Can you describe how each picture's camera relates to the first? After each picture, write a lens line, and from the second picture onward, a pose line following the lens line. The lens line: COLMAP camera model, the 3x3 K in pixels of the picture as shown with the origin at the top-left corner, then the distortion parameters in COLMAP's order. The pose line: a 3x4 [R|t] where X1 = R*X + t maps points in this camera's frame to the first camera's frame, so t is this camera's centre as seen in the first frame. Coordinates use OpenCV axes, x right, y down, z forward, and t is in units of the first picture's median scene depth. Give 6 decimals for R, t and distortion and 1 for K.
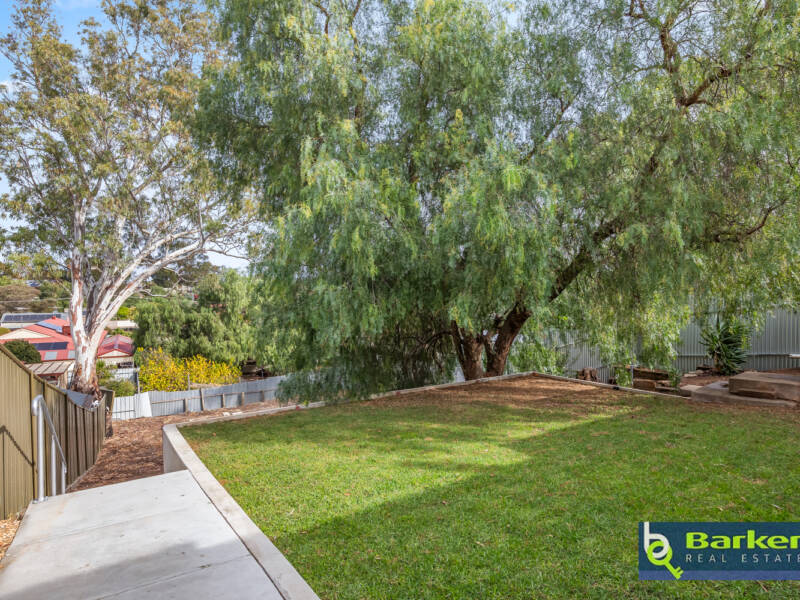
lens RADIAL K [[461.2, 0, 400.0], [0, 461.2, 300.0], [0, 0, 1]] dist [0.001659, 0.000140]
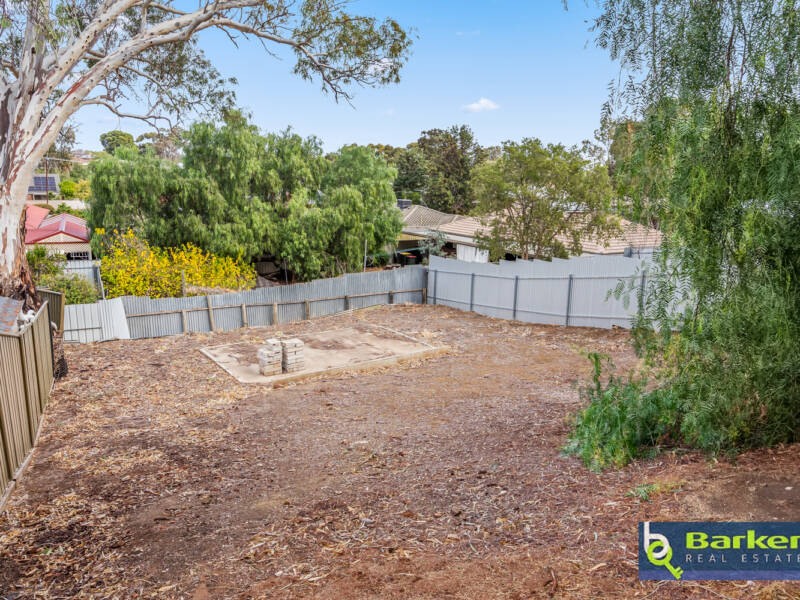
lens RADIAL K [[578.8, 0, 400.0], [0, 578.8, 300.0], [0, 0, 1]] dist [-0.003115, -0.001516]
pose [[0.999366, 0.026994, -0.023226, -0.122796], [-0.022254, 0.982586, 0.184472, 0.041565], [0.027801, -0.183838, 0.982563, 0.202216]]
